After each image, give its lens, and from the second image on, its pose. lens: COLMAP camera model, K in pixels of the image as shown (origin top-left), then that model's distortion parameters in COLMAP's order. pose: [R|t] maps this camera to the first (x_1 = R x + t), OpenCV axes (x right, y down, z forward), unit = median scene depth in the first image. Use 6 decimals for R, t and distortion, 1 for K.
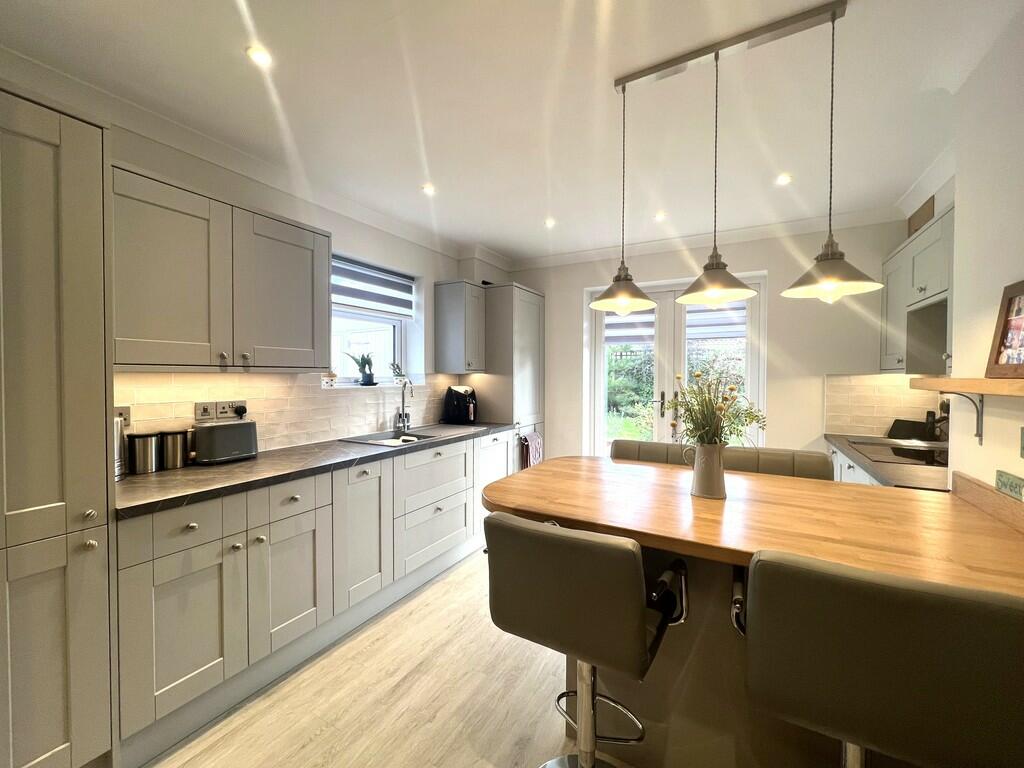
lens RADIAL K [[413.4, 0, 509.9], [0, 413.4, 380.9], [0, 0, 1]] dist [0.000230, 0.000160]
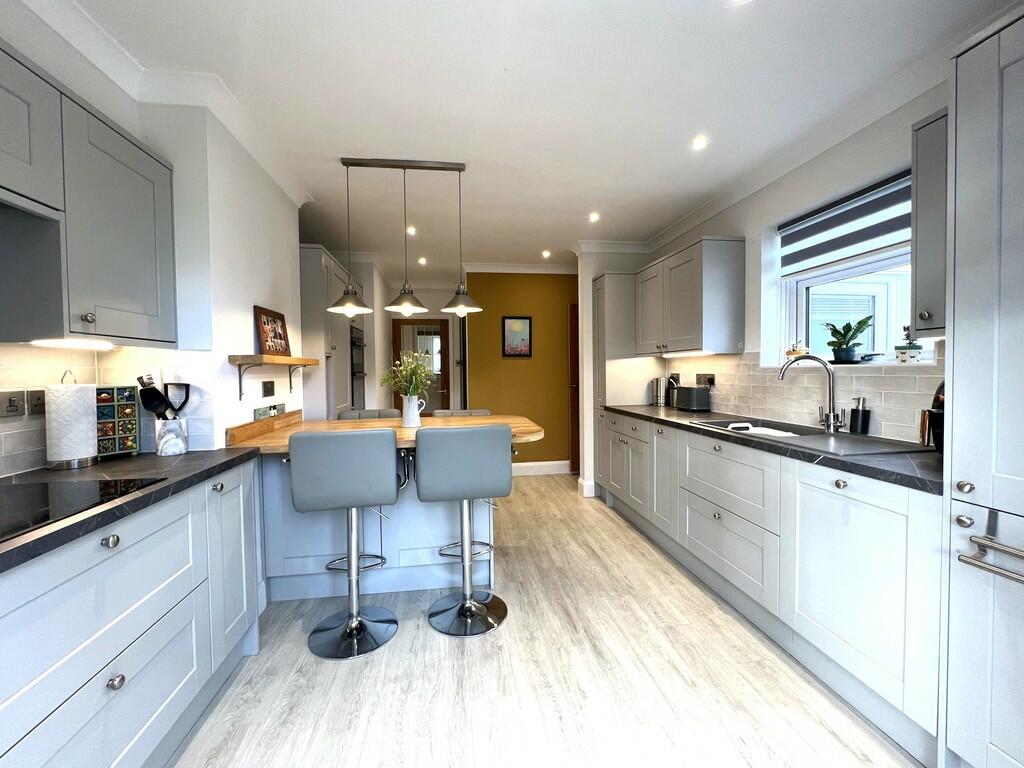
lens RADIAL K [[413.4, 0, 509.9], [0, 413.4, 380.9], [0, 0, 1]] dist [0.000230, 0.000160]
pose [[-0.785824, 0.022877, -0.618027, 0.818160], [-0.000385, 0.999297, 0.037479, 0.019630], [0.618450, 0.029690, -0.785263, 1.750371]]
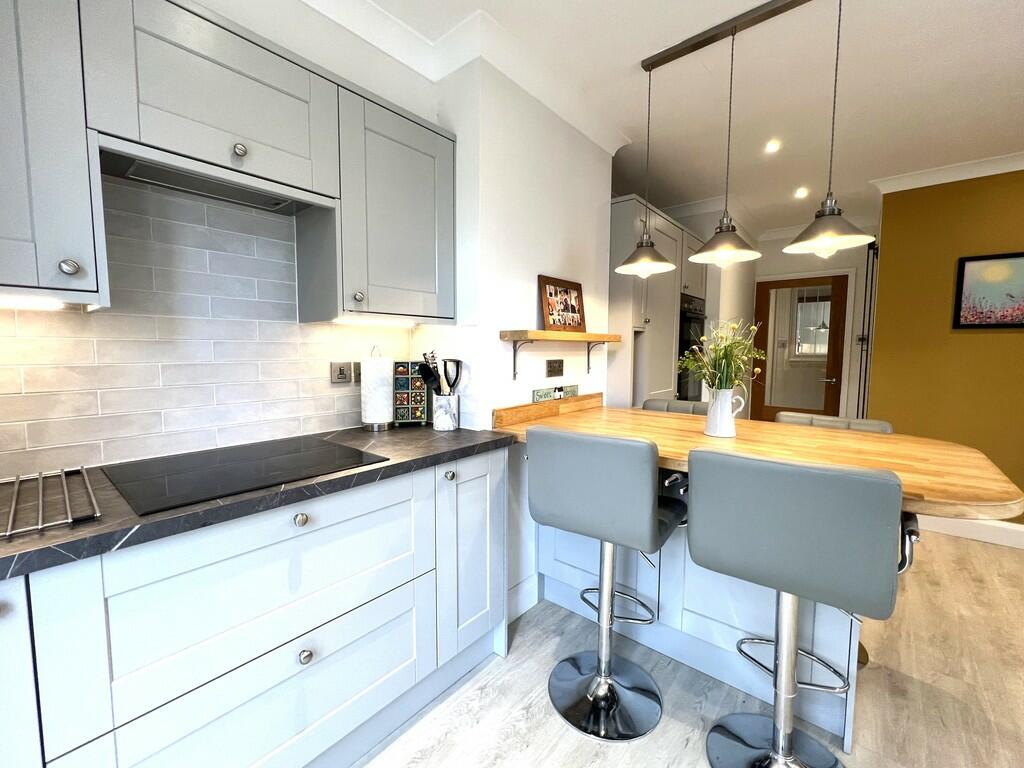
lens RADIAL K [[427.2, 0, 511.9], [0, 427.2, 382.3], [0, 0, 1]] dist [-0.002571, 0.000222]
pose [[-0.984190, -0.021377, 0.175822, 0.568228], [-0.004647, 0.995465, 0.095017, 0.019184], [-0.177056, 0.092698, -0.979826, 1.516603]]
